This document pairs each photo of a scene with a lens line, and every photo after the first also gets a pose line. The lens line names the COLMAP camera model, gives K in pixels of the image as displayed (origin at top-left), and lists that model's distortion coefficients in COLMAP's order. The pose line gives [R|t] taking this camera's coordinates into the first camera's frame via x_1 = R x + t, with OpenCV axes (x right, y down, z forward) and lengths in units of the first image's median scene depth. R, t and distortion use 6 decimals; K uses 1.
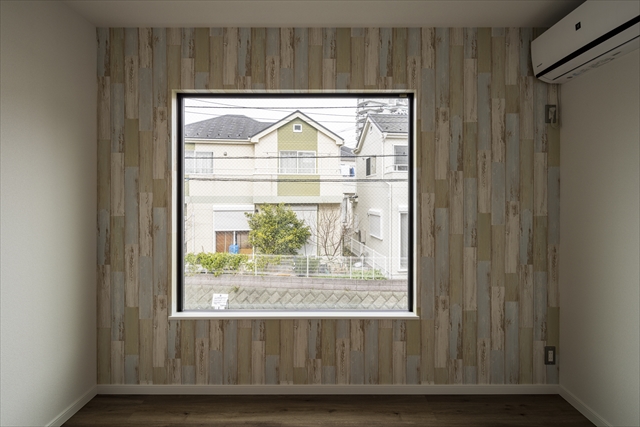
lens RADIAL K [[308.8, 0, 320.6], [0, 308.8, 198.5], [0, 0, 1]] dist [-0.002633, 0.000540]
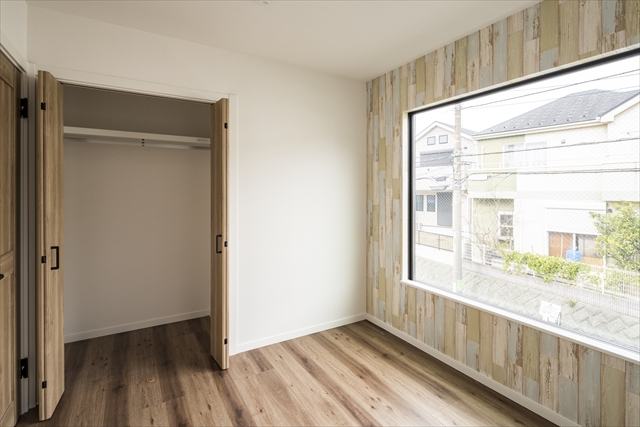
lens RADIAL K [[305.0, 0, 319.7], [0, 305.0, 191.3], [0, 0, 1]] dist [-0.001804, -0.000465]
pose [[0.522126, 0.002422, -0.852865, 0.454819], [-0.008799, 0.999958, -0.002547, 0.000307], [0.852823, 0.008834, 0.522125, 0.001549]]
